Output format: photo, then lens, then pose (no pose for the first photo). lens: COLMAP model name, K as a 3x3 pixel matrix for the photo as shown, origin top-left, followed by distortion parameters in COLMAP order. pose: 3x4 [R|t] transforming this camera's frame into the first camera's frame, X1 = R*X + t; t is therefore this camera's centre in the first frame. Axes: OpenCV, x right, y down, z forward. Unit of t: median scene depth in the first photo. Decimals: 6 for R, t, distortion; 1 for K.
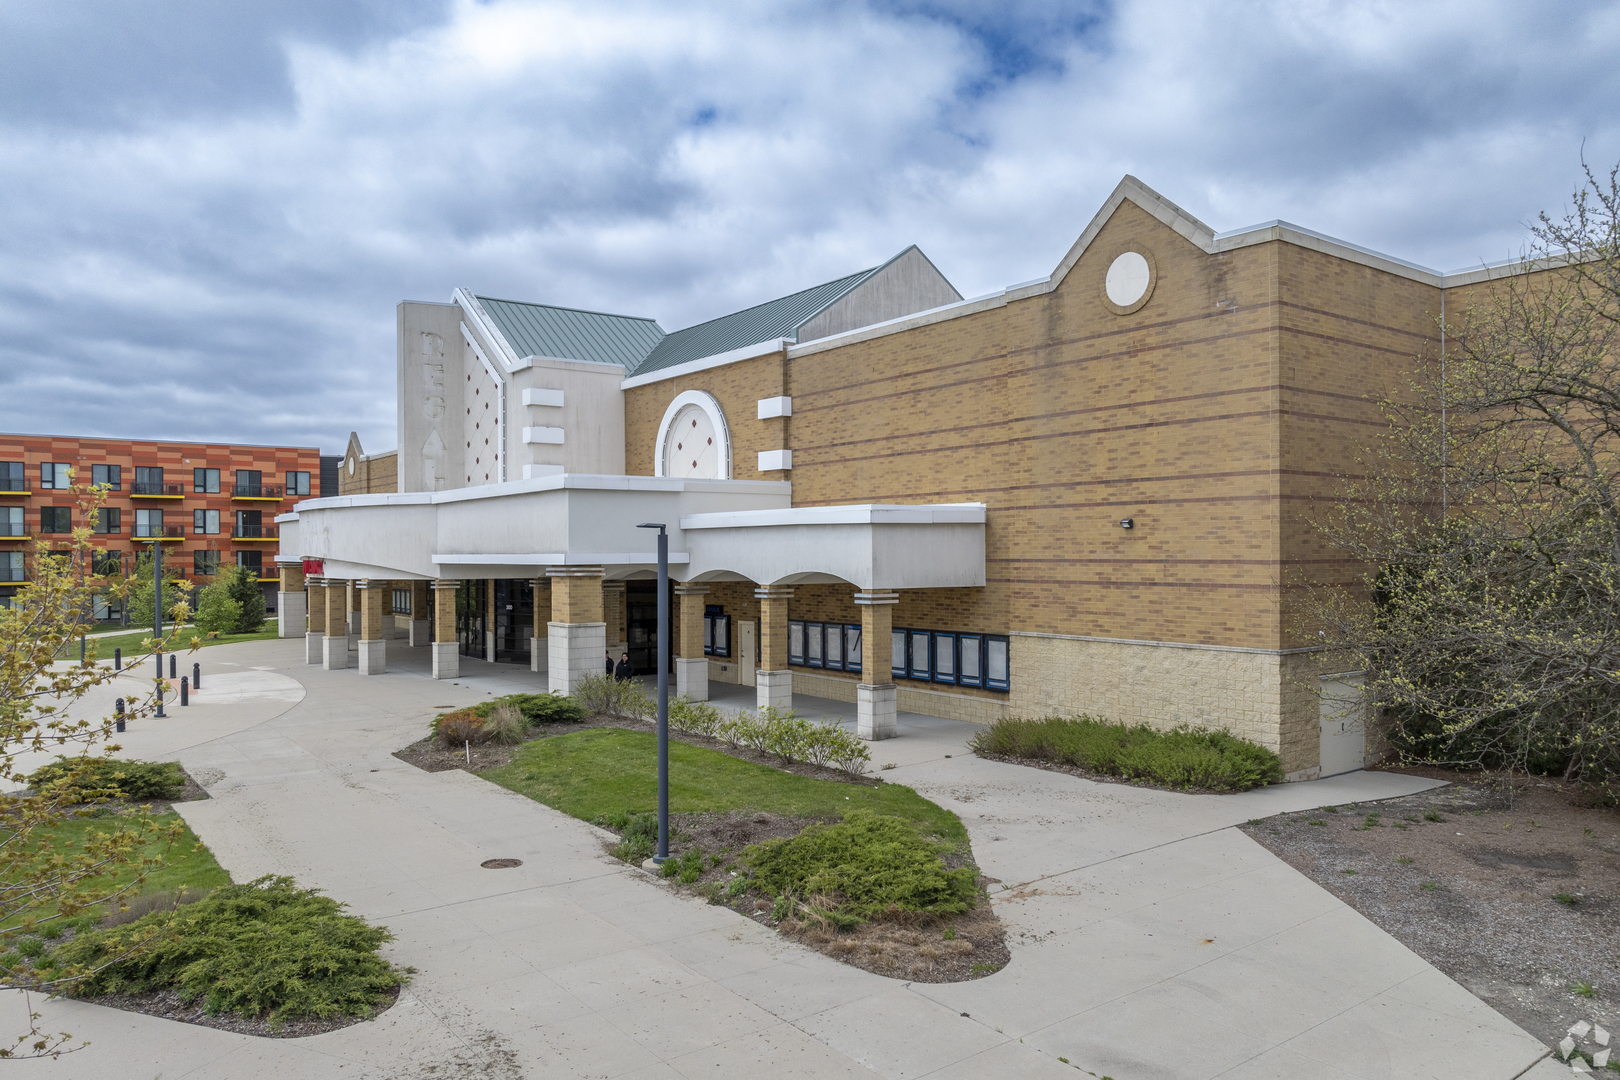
lens RADIAL K [[1126.2, 0, 879.4], [0, 1126.2, 546.4], [0, 0, 1]] dist [-0.014101, 0.000352]
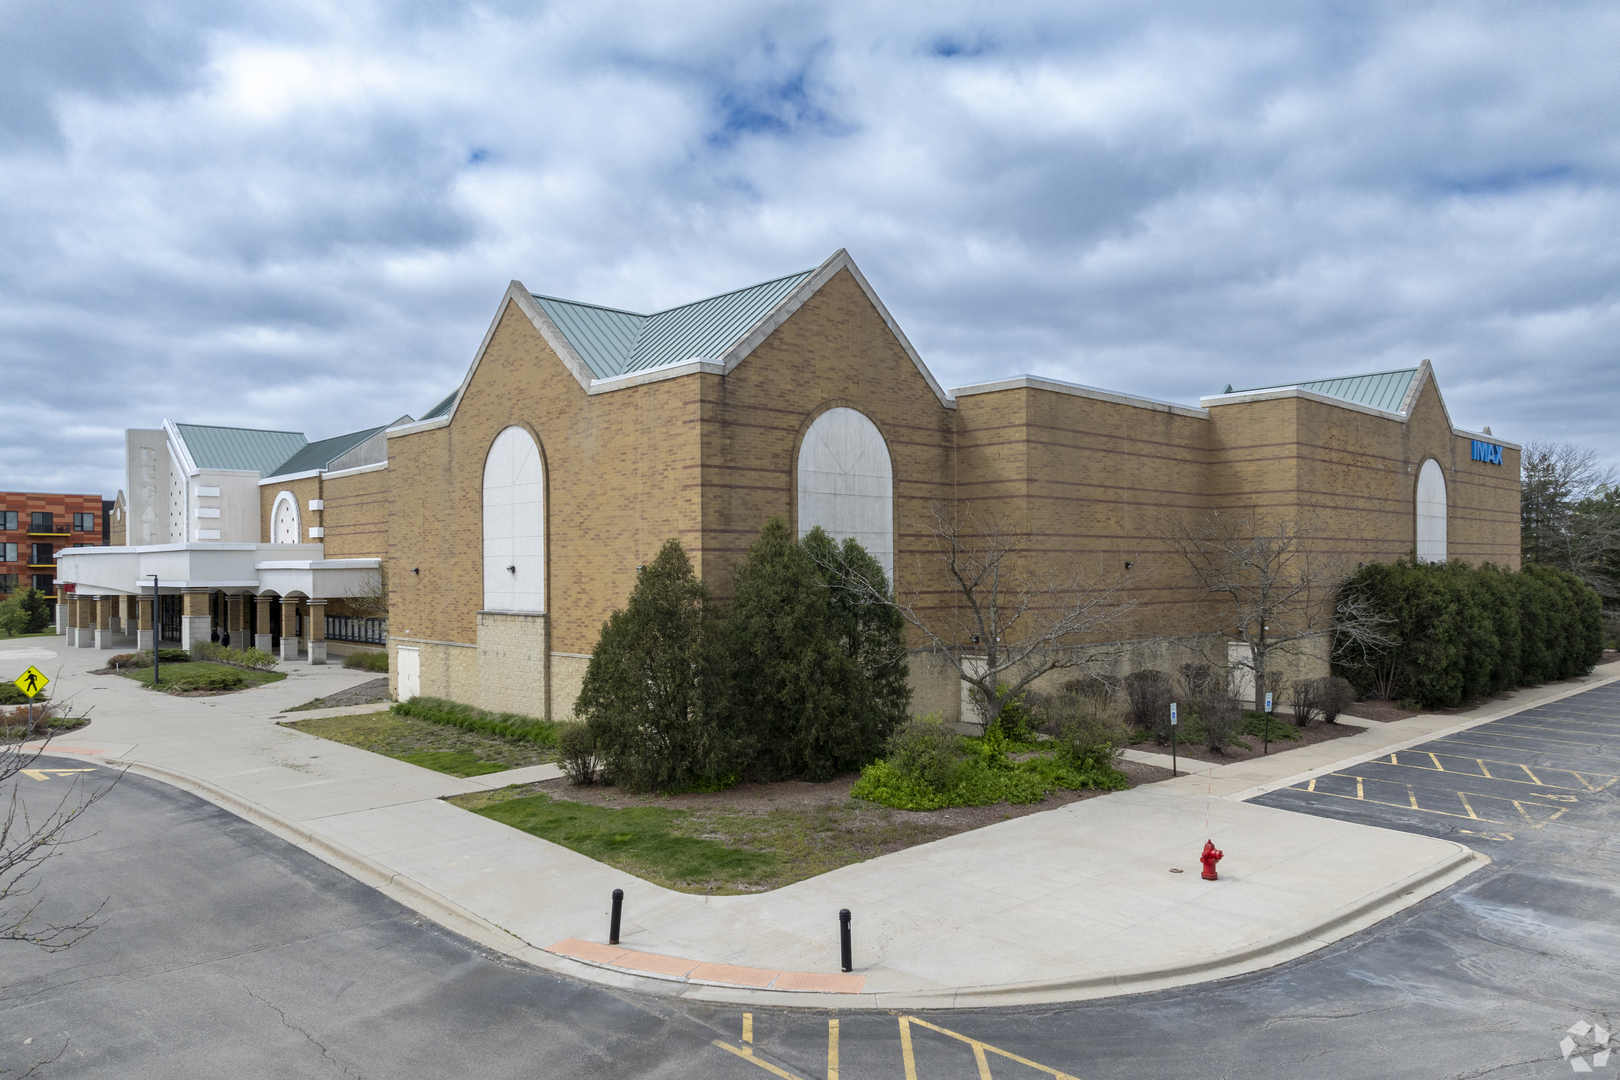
lens RADIAL K [[1129.0, 0, 815.5], [0, 1129.0, 558.6], [0, 0, 1]] dist [0.002579, 0.032388]
pose [[0.997472, -0.000139, 0.071066, 0.626790], [0.000404, 0.999993, -0.003717, -0.024094], [-0.071065, 0.003737, 0.997465, -0.999027]]
